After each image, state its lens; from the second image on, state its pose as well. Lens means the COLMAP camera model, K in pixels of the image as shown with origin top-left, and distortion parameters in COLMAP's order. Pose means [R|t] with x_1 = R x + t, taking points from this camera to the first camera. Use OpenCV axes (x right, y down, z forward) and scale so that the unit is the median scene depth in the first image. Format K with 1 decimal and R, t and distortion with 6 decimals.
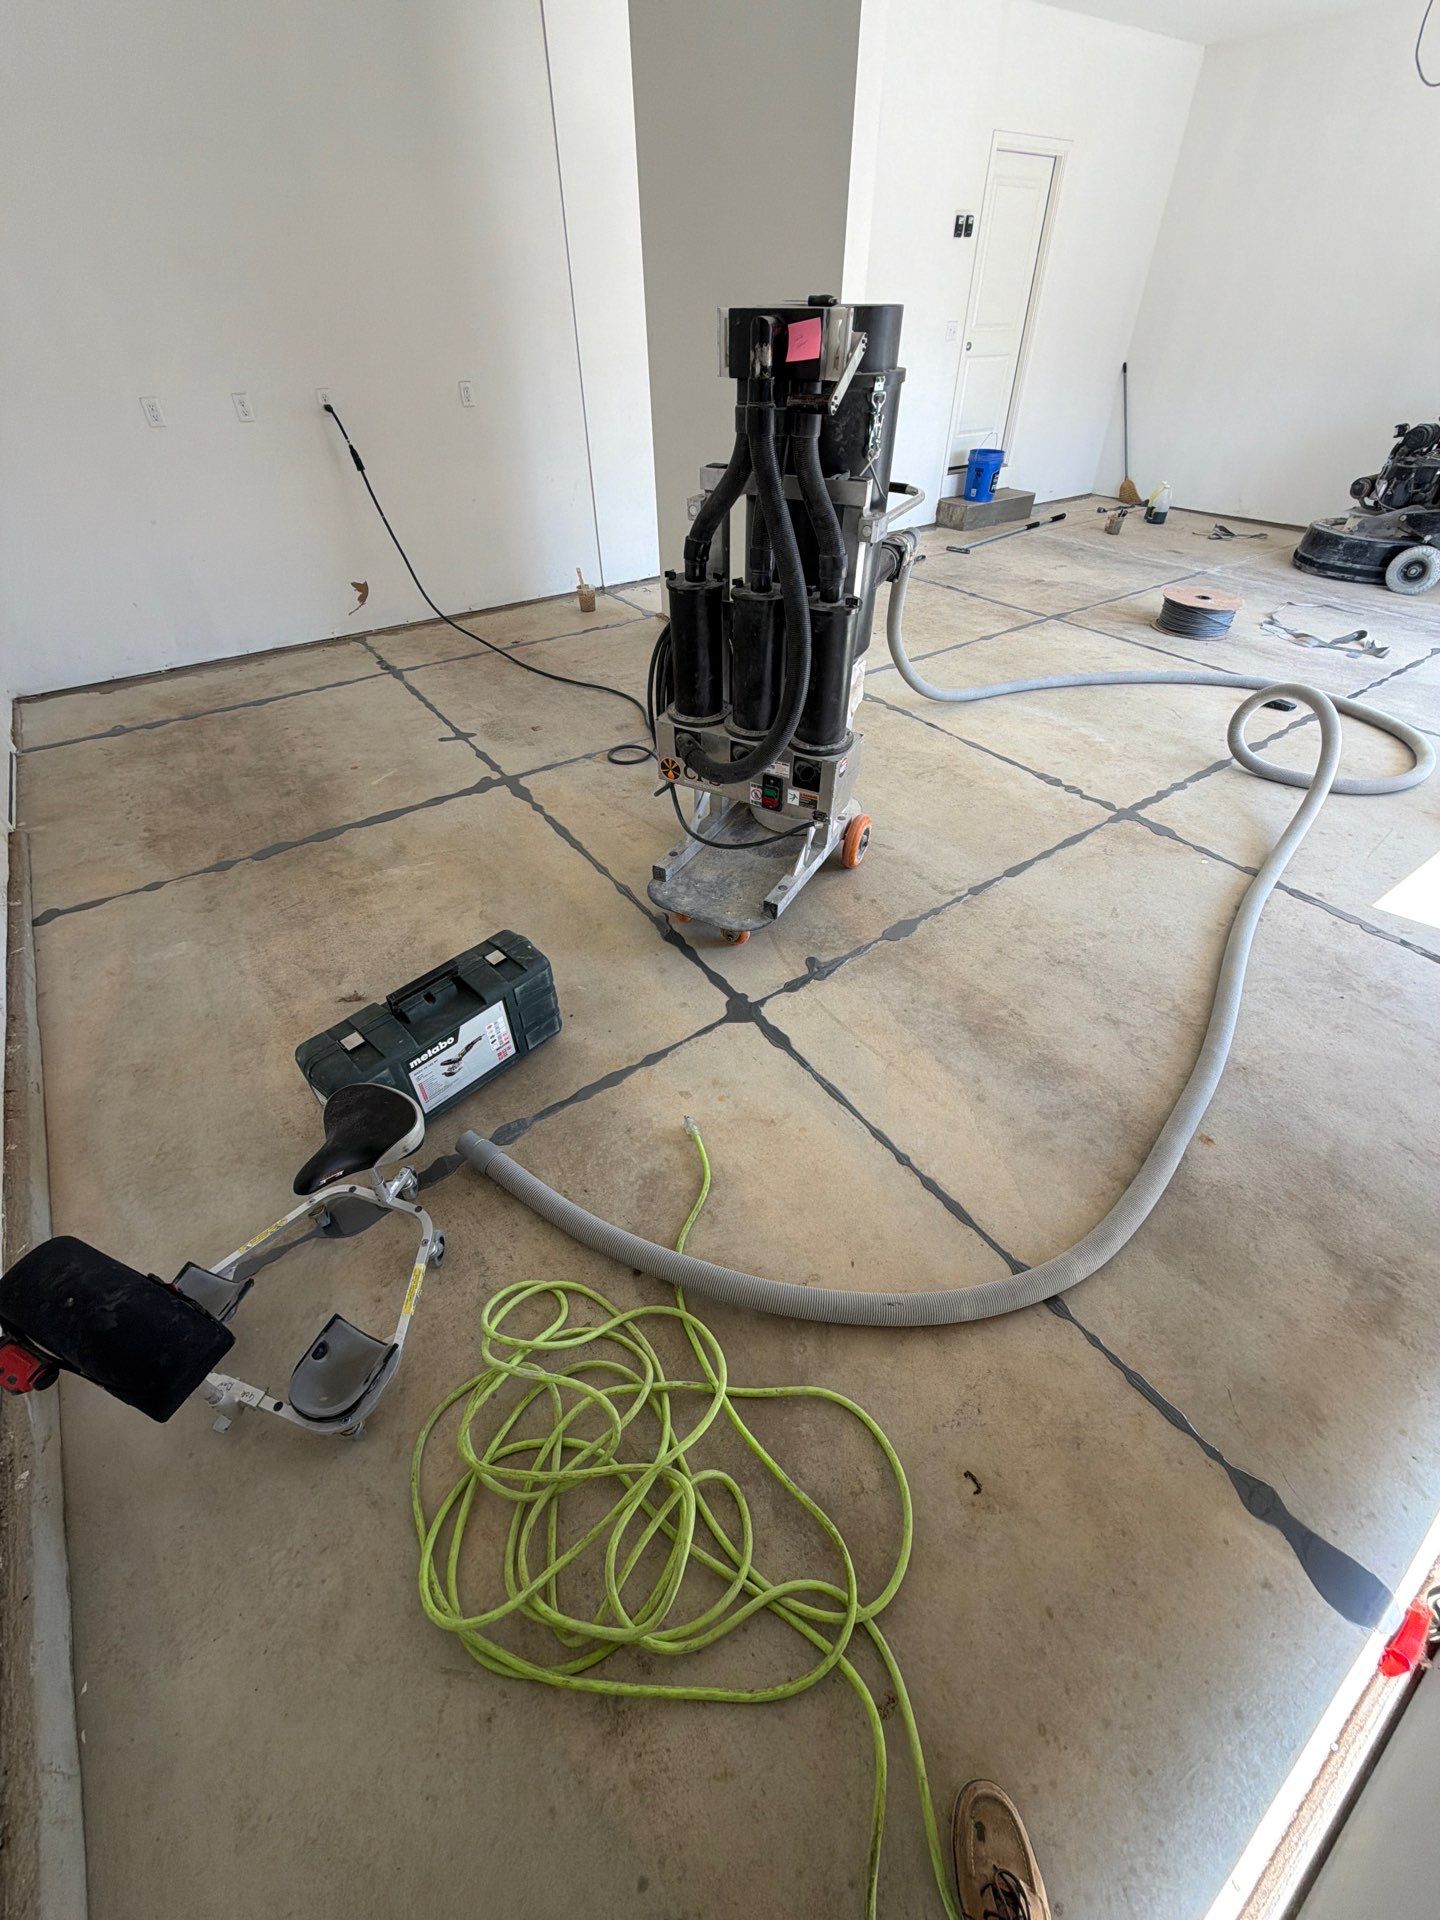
lens RADIAL K [[793.2, 0, 706.1], [0, 793.2, 960.9], [0, 0, 1]] dist [0.003356, -0.000313]
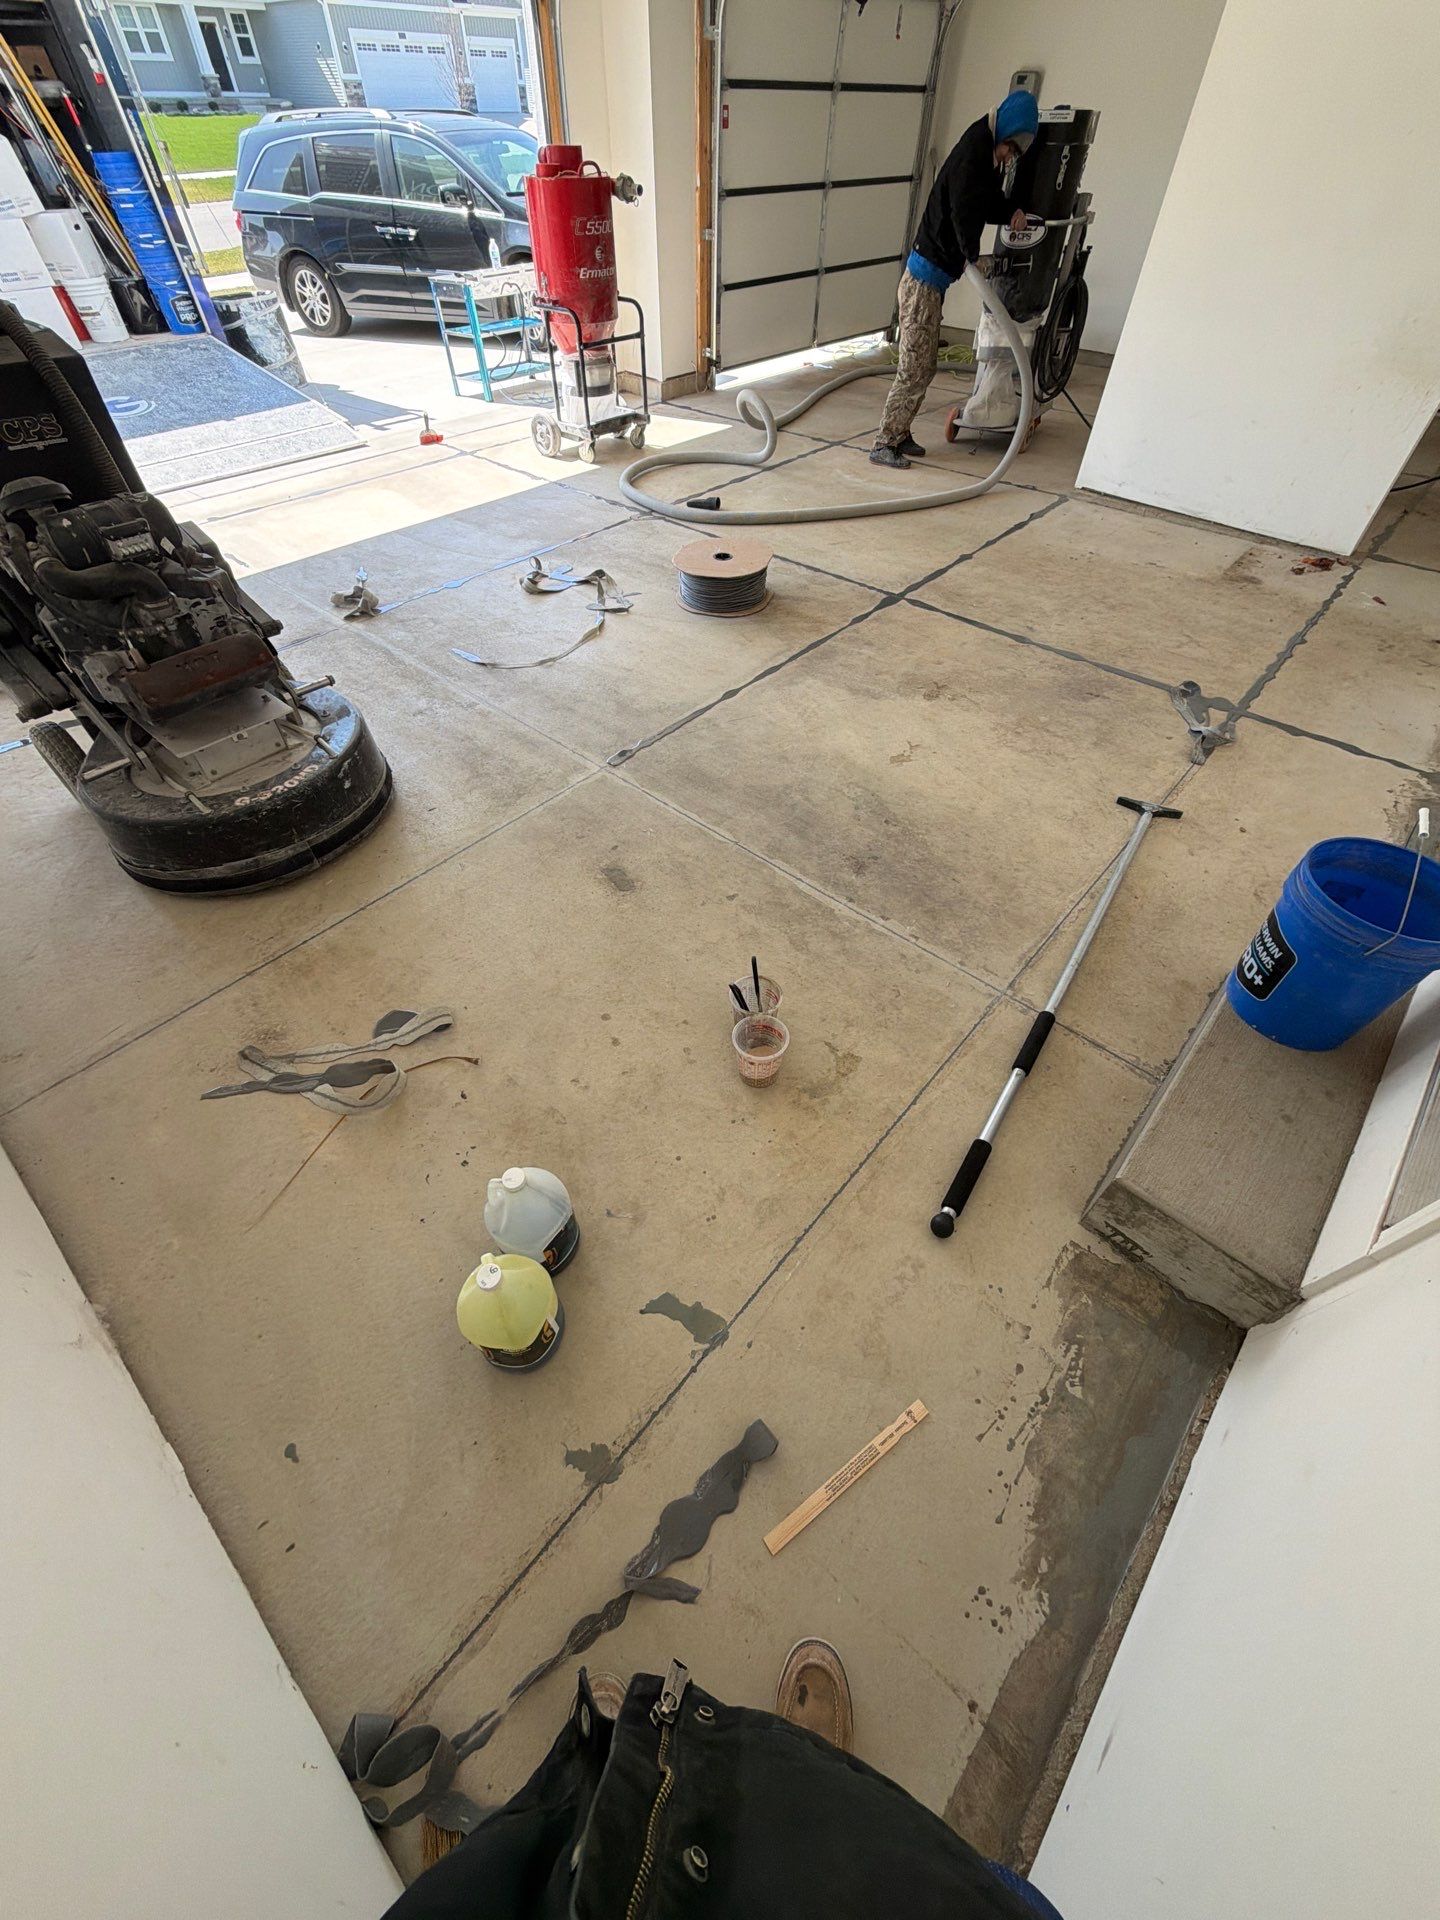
lens RADIAL K [[757.9, 0, 719.2], [0, 757.9, 957.6], [0, 0, 1]] dist [0.001141, 0.000005]
pose [[-0.975492, 0.163330, -0.147442, 0.764267], [-0.141549, 0.047212, 0.988805, -1.099635], [0.168462, 0.985441, -0.022936, 1.332643]]
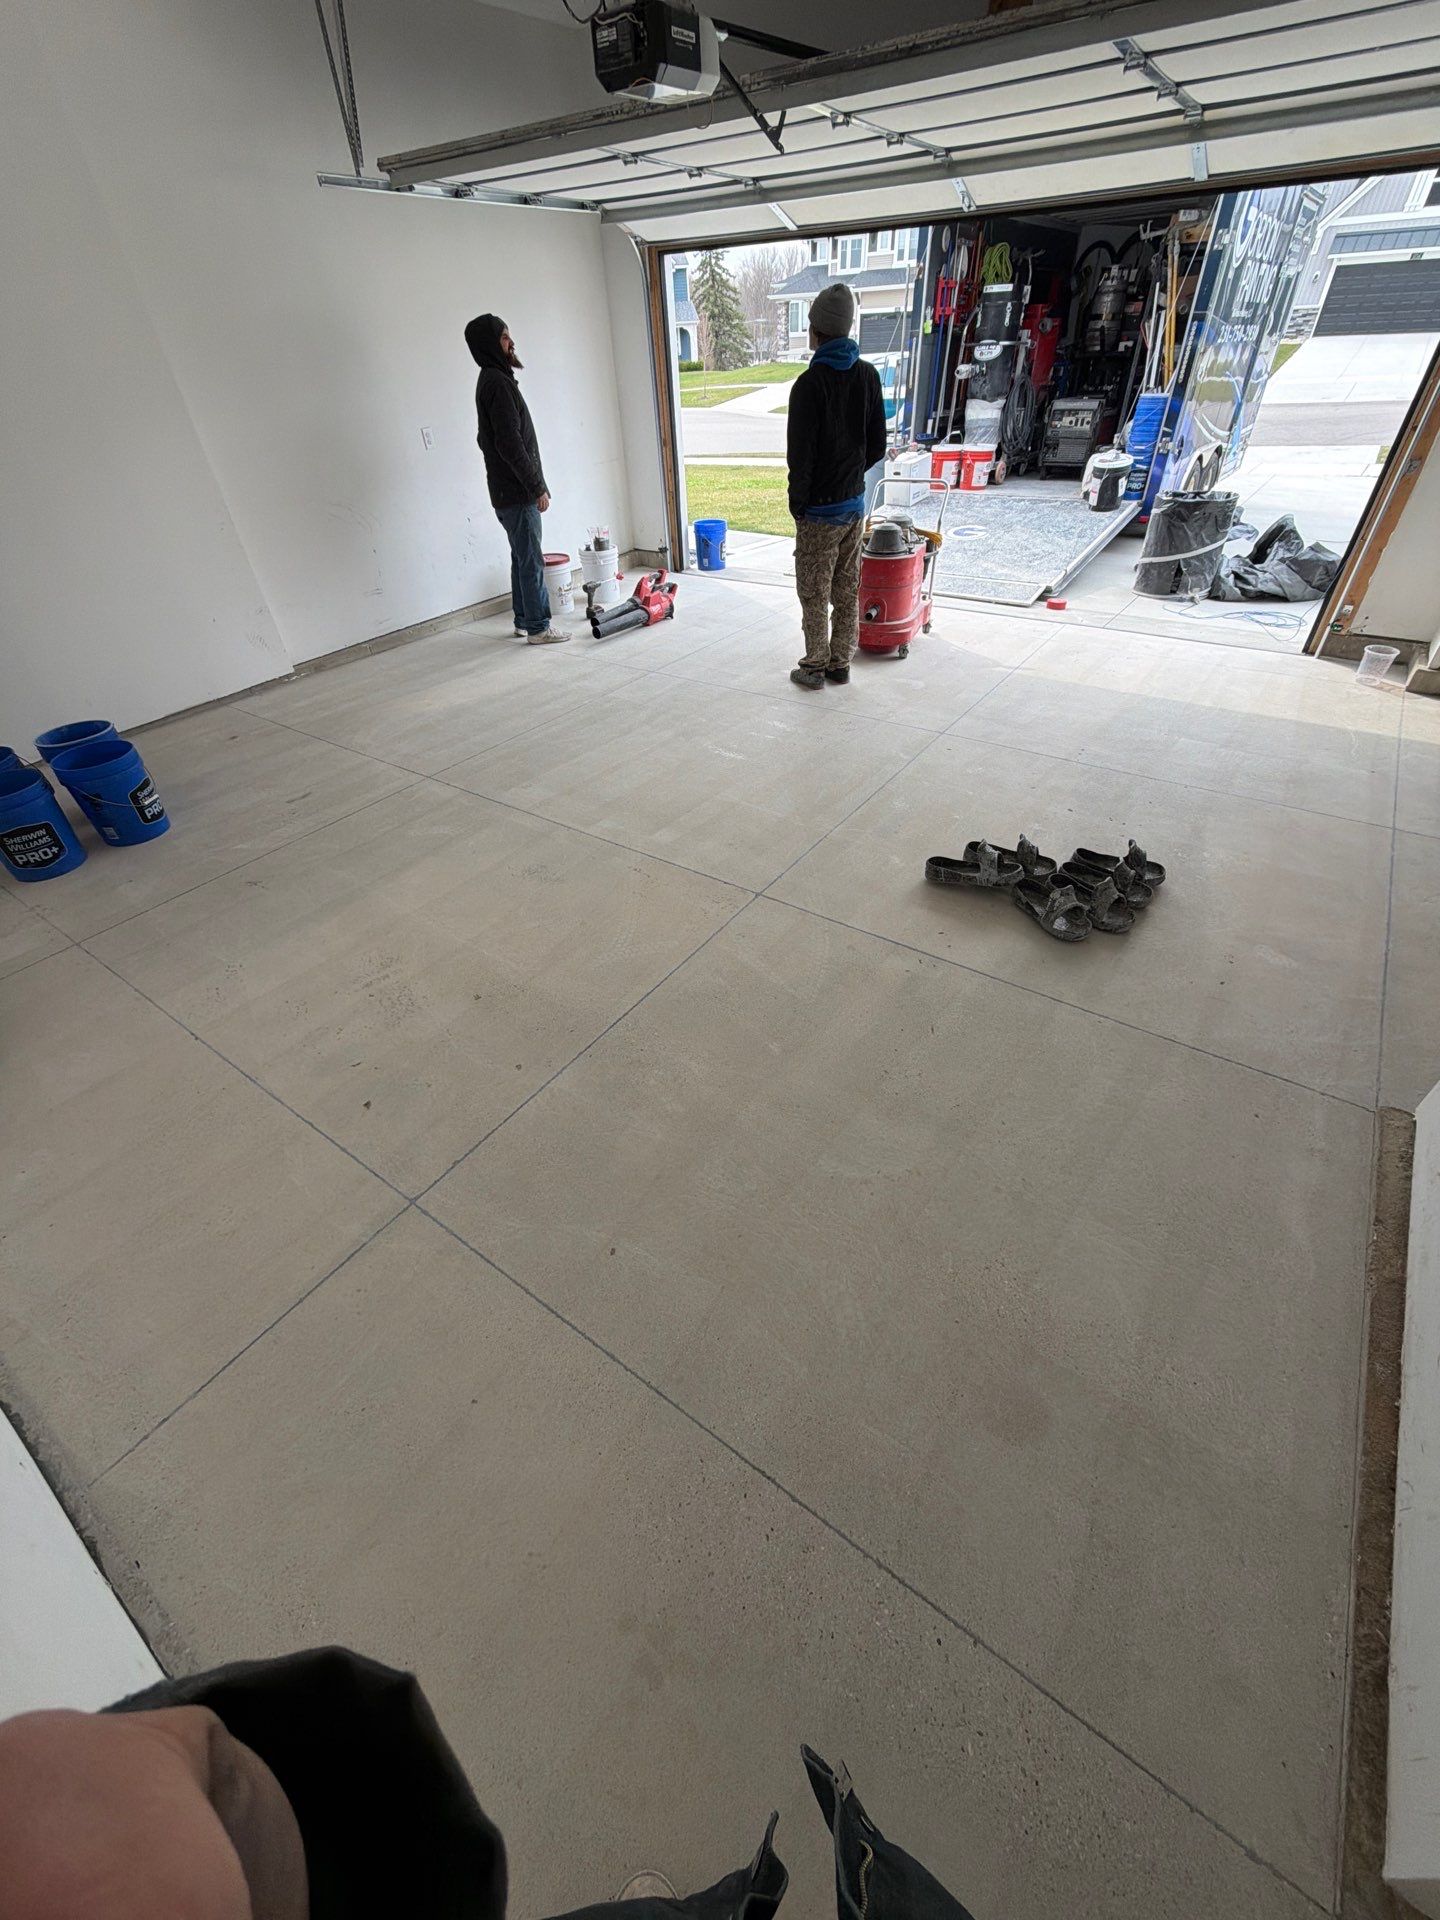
lens RADIAL K [[757.9, 0, 719.2], [0, 757.9, 957.6], [0, 0, 1]] dist [0.001141, 0.000005]
pose [[-0.330825, -0.586527, 0.739284, 0.008832], [0.635255, 0.440908, 0.634076, -0.781932], [-0.697858, 0.679402, 0.226730, 0.934749]]
